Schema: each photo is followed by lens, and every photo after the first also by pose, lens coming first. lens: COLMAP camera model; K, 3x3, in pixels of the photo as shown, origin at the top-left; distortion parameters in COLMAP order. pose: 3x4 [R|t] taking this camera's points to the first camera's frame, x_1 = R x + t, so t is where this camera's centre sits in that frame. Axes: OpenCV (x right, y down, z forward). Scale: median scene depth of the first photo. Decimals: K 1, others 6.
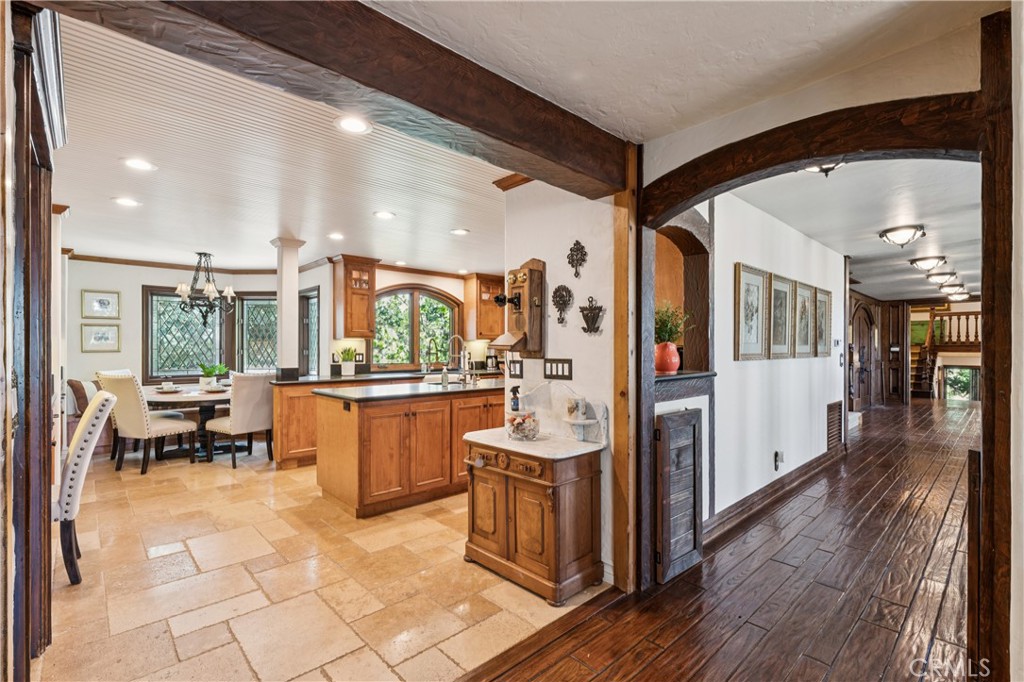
lens RADIAL K [[461.5, 0, 506.1], [0, 461.5, 347.4], [0, 0, 1]] dist [-0.003260, 0.000533]
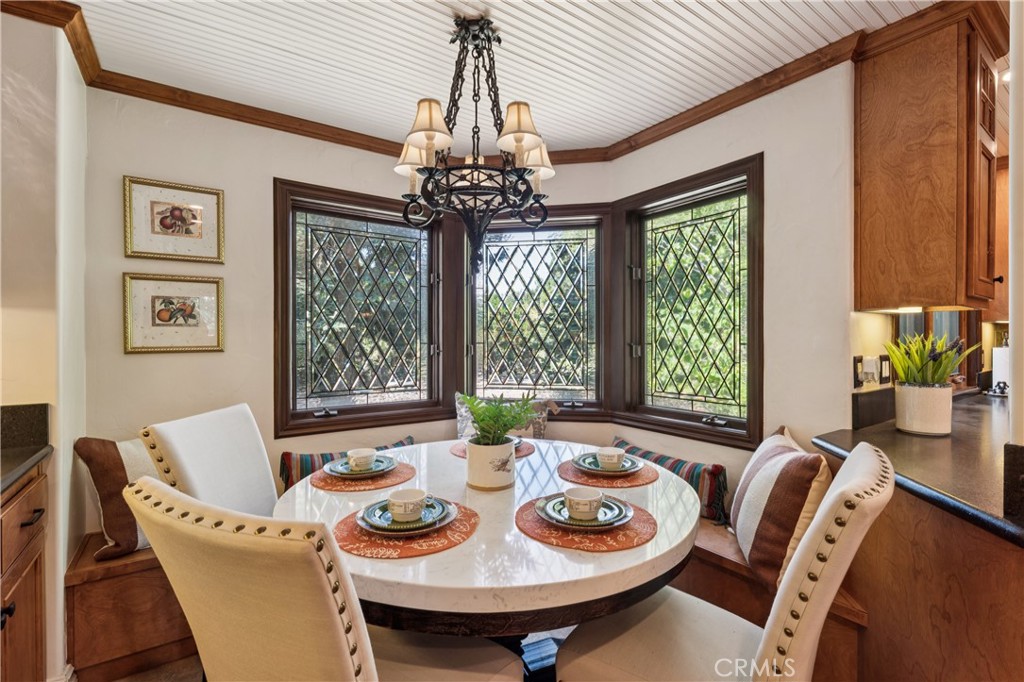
lens RADIAL K [[461.5, 0, 516.4], [0, 461.5, 341.1], [0, 0, 1]] dist [-0.003260, 0.000533]
pose [[0.990691, -0.002311, -0.136107, -0.550088], [0.002289, 0.999997, -0.000316, 0.002074], [0.136108, 0.000002, 0.990694, 0.660944]]
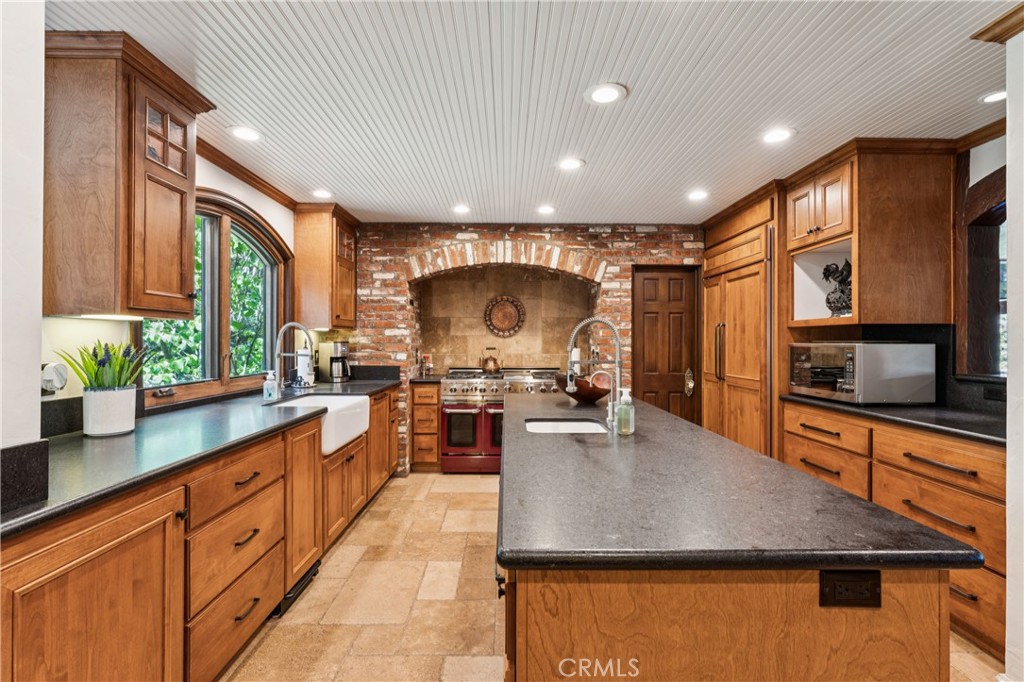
lens RADIAL K [[461.5, 0, 513.1], [0, 461.5, 340.4], [0, 0, 1]] dist [-0.003260, 0.000533]
pose [[0.670192, 0.003819, 0.742178, -0.383159], [-0.001911, 0.999992, -0.003420, -0.001495], [-0.742185, 0.000874, 0.670194, 0.575782]]
